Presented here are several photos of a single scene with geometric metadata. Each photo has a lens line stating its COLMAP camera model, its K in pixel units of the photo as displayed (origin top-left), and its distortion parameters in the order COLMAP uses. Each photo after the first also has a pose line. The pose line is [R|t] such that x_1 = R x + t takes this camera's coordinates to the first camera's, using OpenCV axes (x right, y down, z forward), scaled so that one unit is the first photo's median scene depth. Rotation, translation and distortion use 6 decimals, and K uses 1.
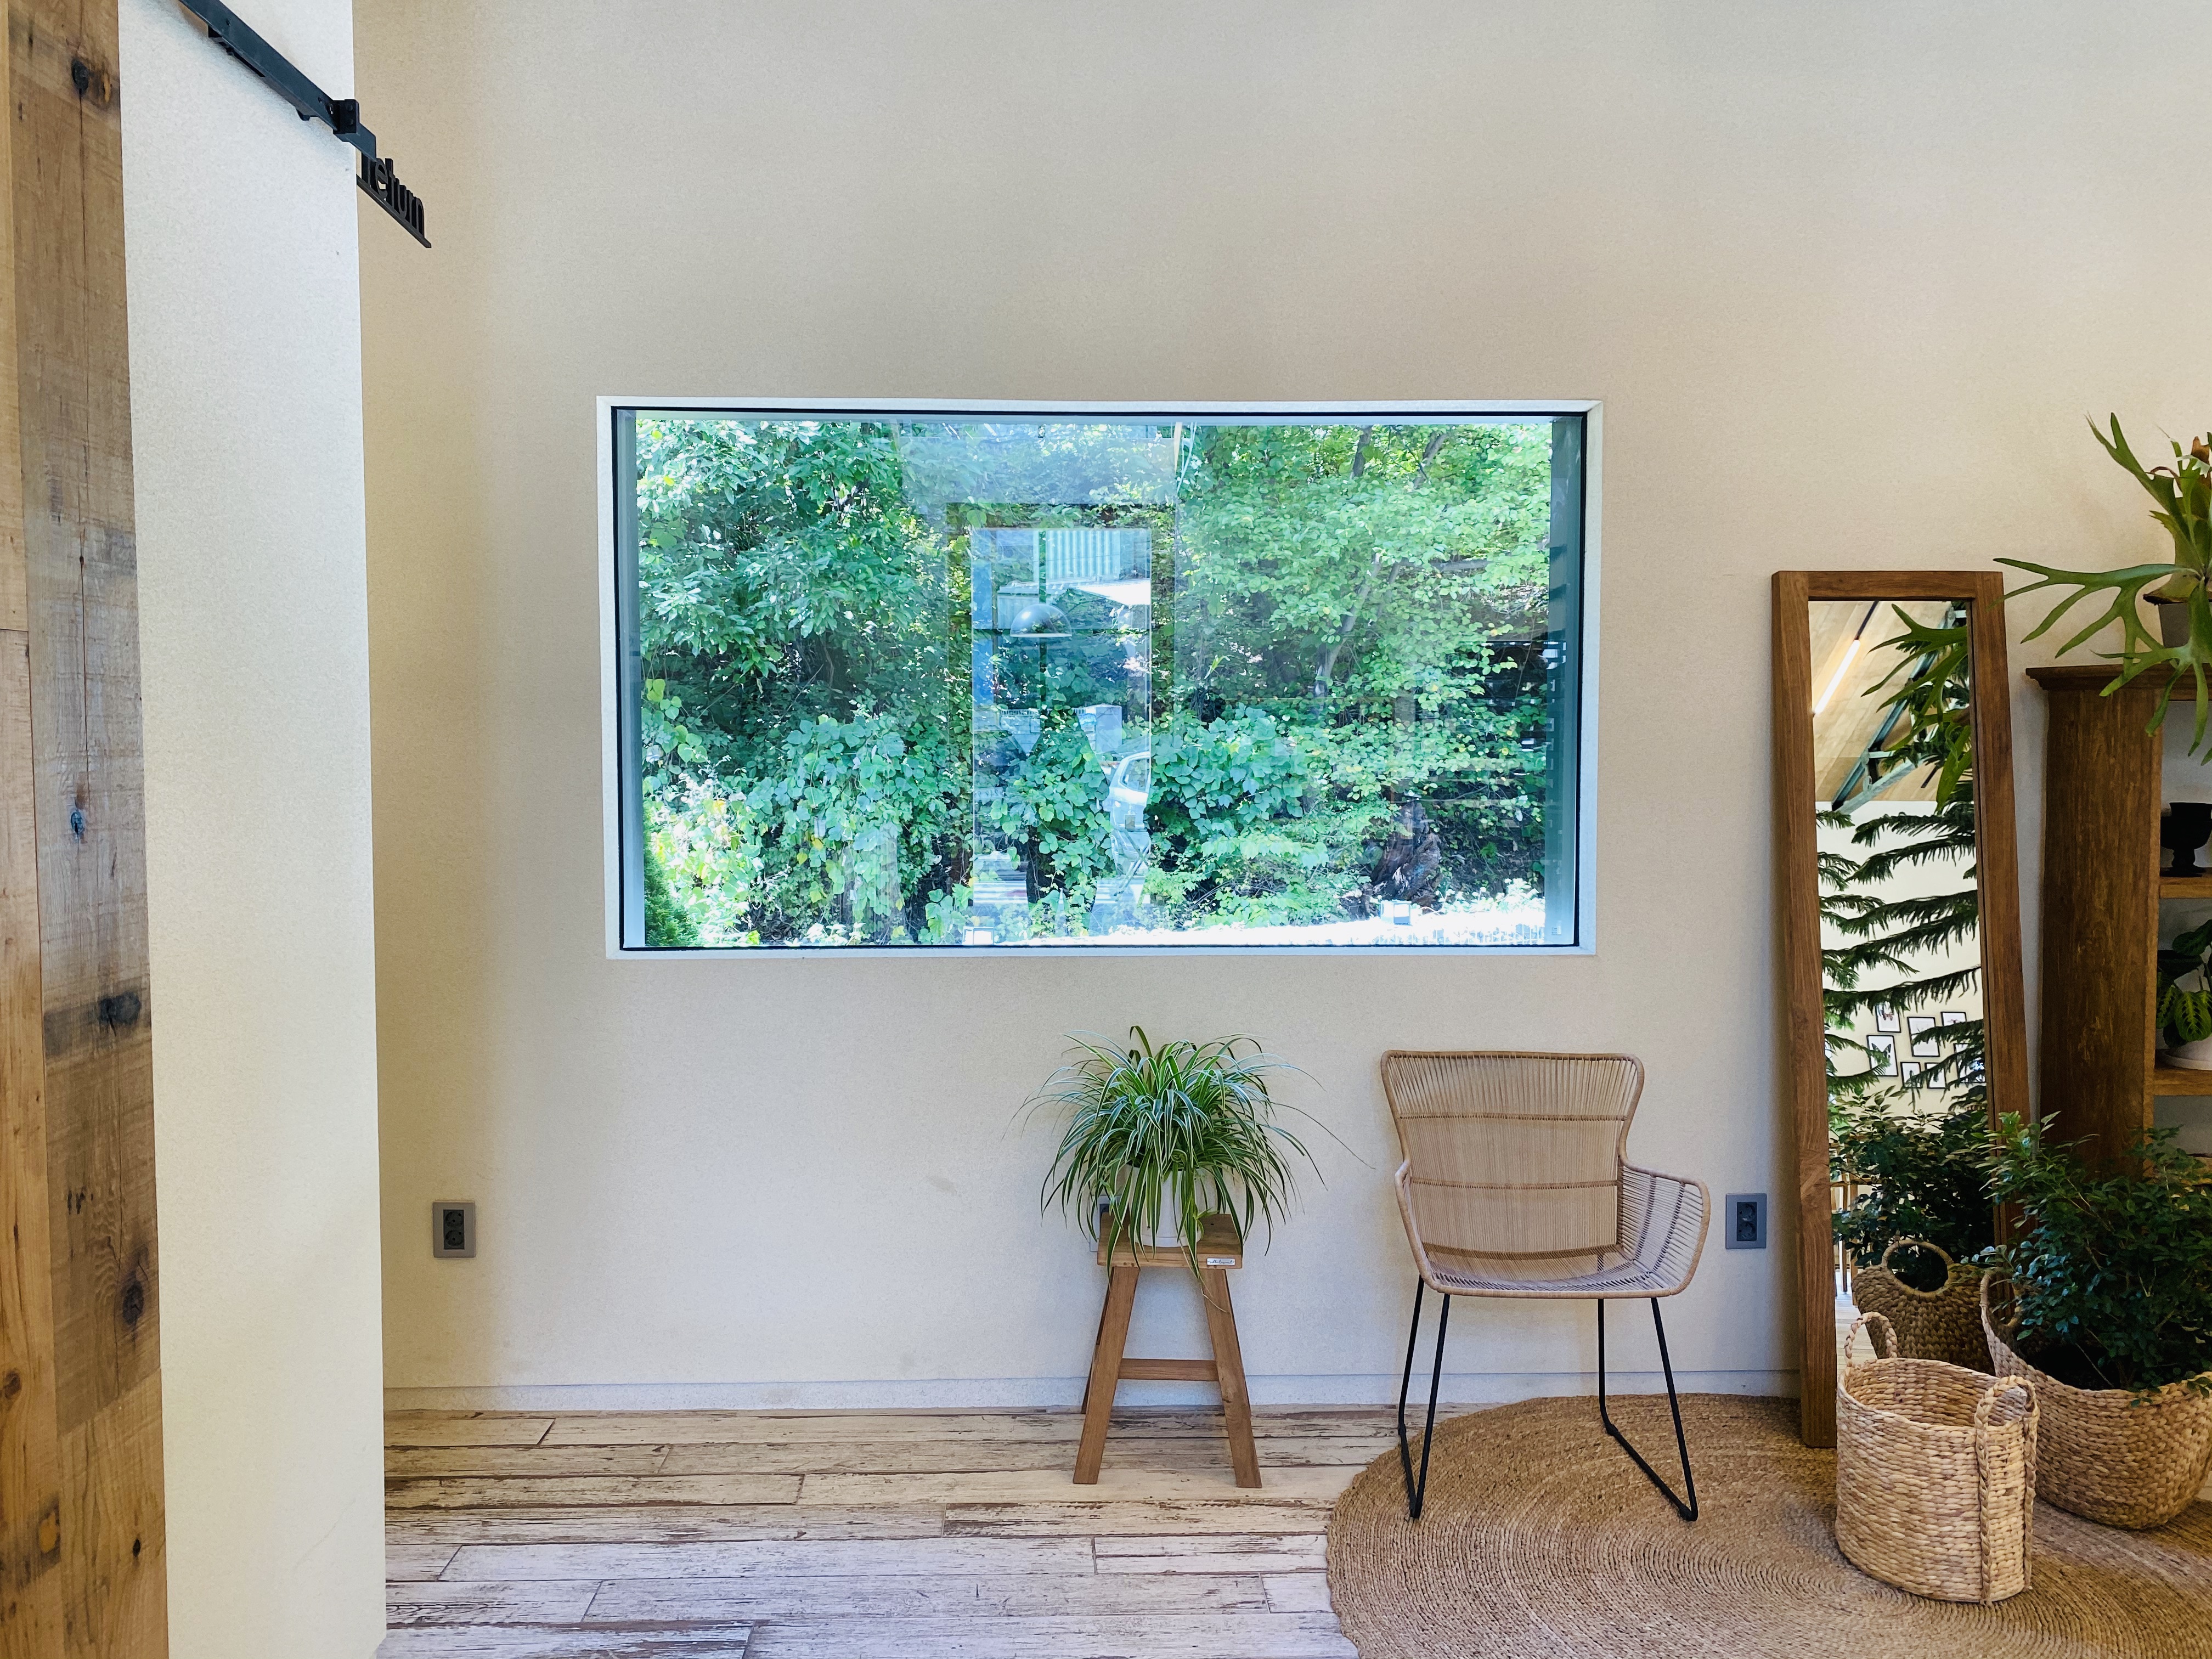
lens RADIAL K [[1733.4, 0, 1106.0], [0, 1733.4, 829.5], [0, 0, 1]] dist [0.011195, 0.004744]
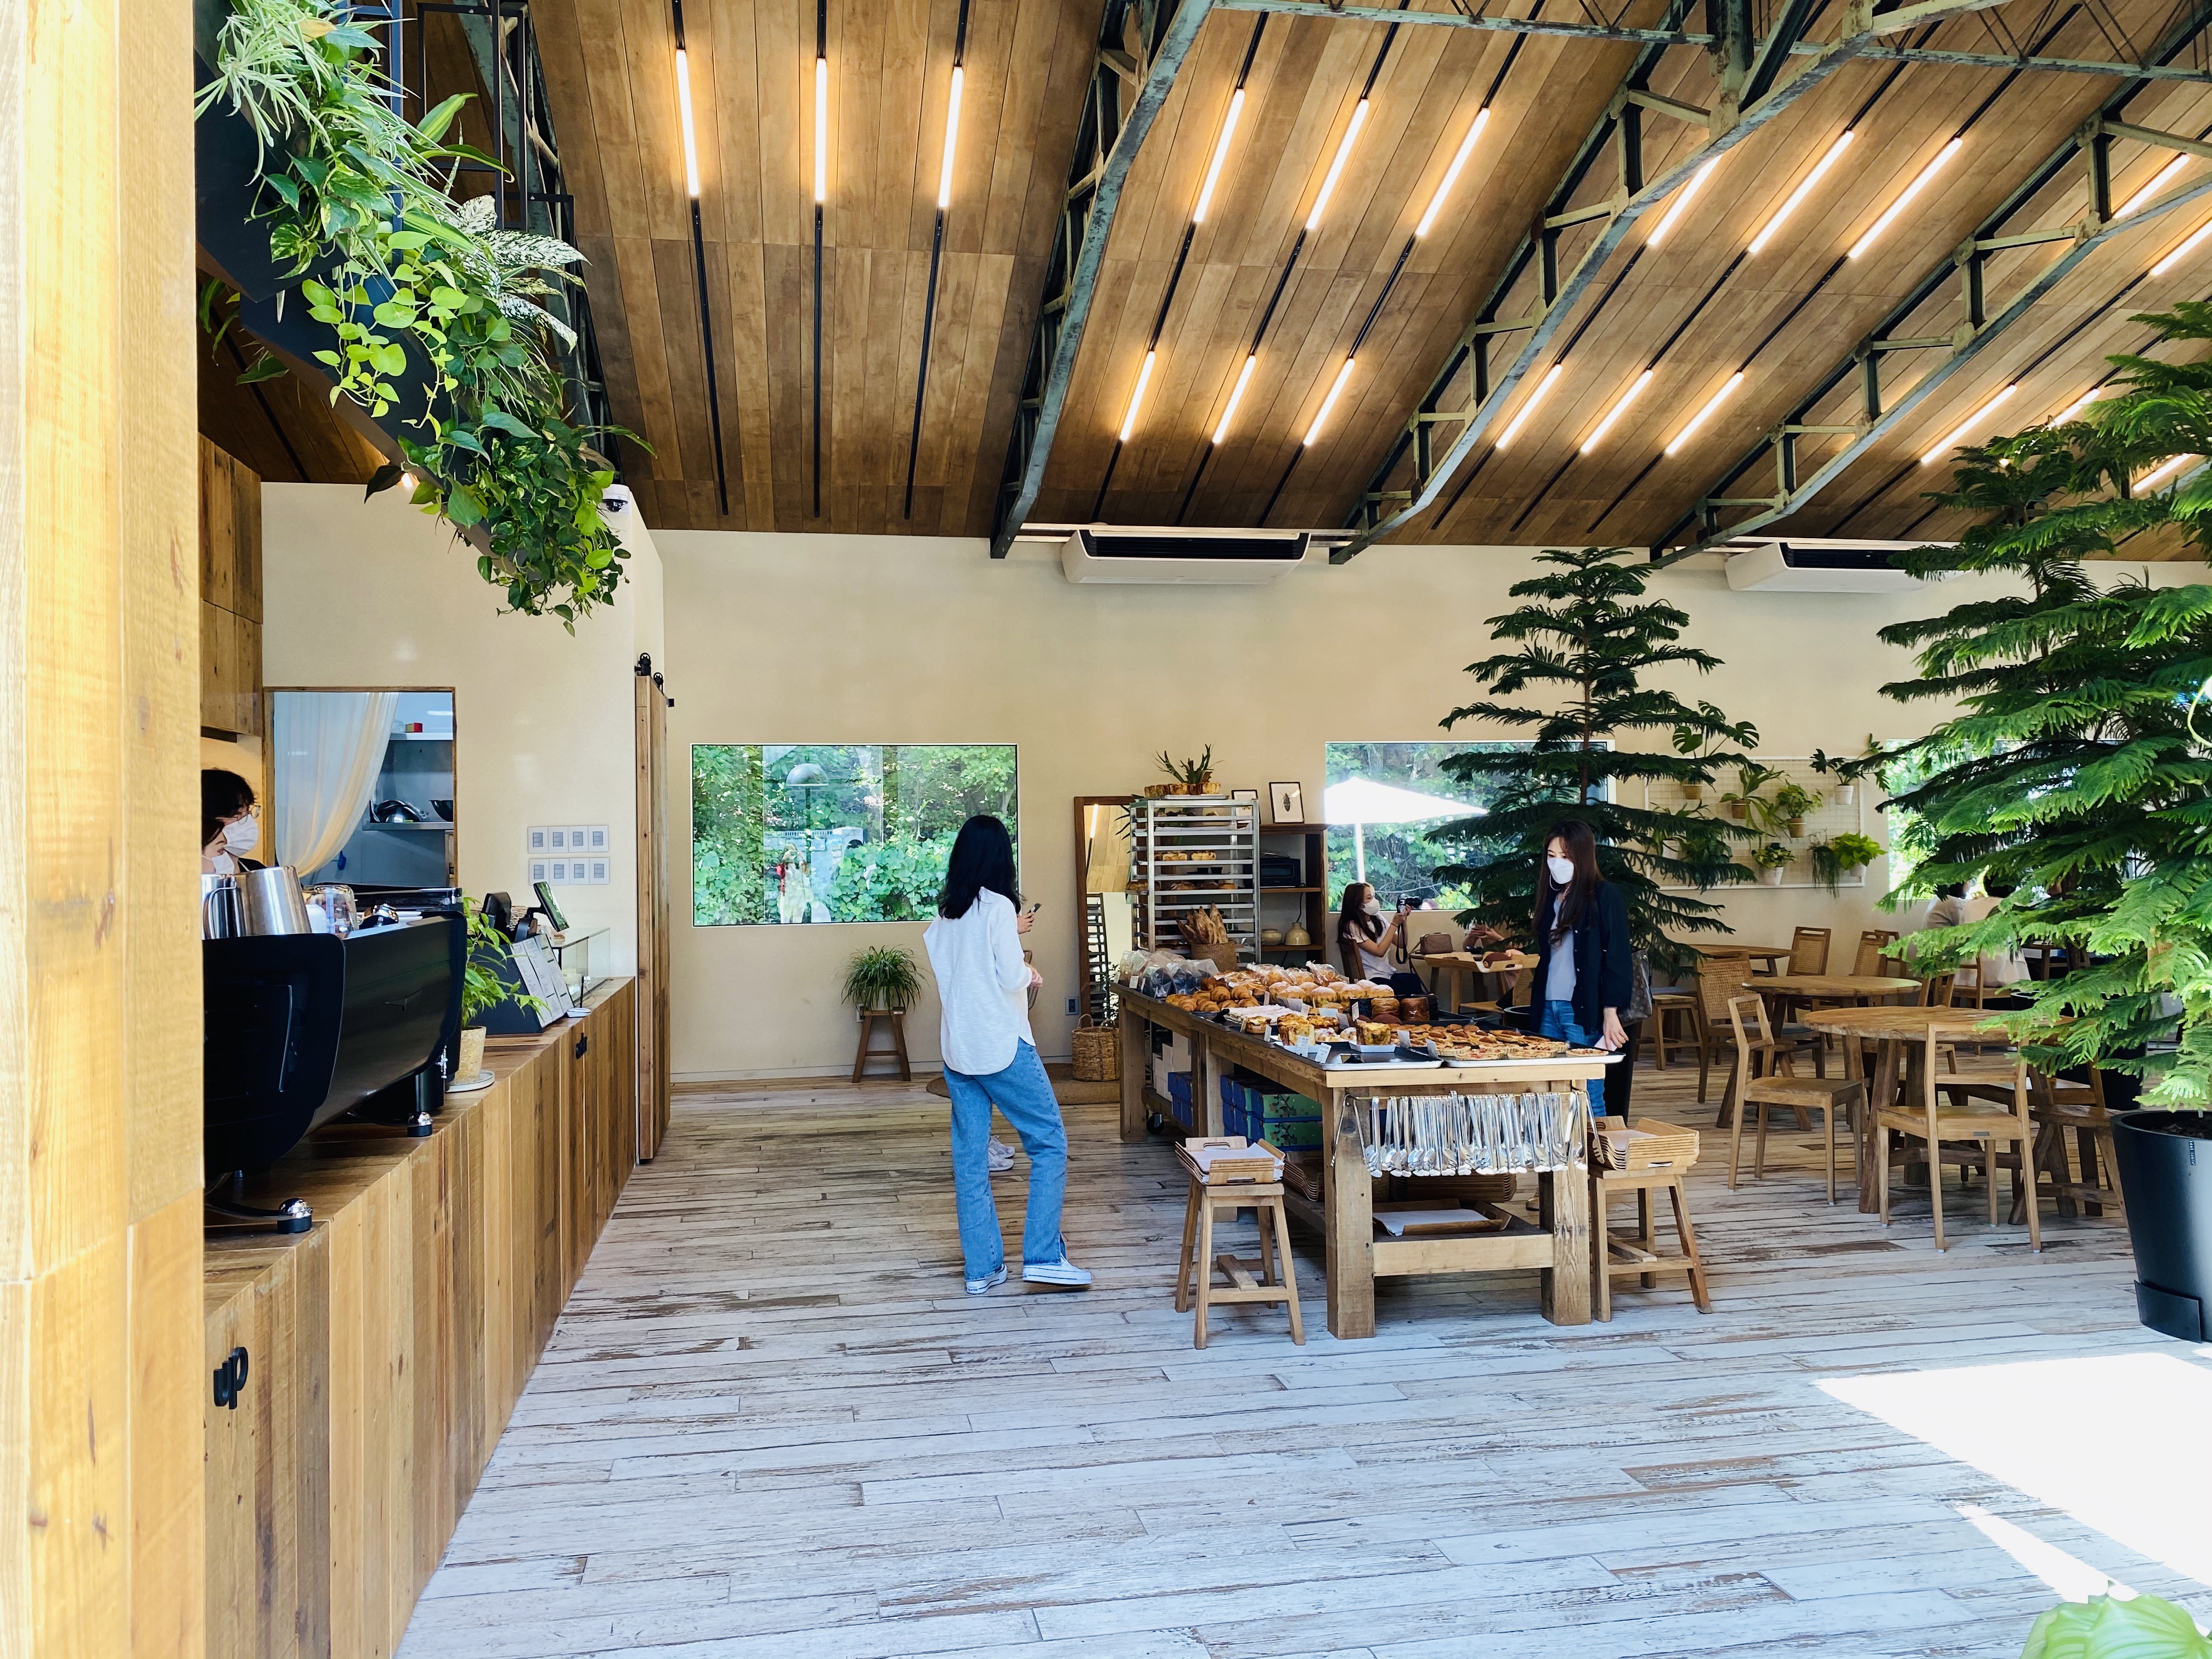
lens RADIAL K [[1733.4, 0, 1106.0], [0, 1733.4, 829.5], [0, 0, 1]] dist [0.011195, 0.004744]
pose [[0.988873, -0.015084, 0.147998, -0.021874], [0.024854, 0.997615, -0.064388, 0.117555], [-0.146673, 0.067350, 0.986889, -2.100000]]
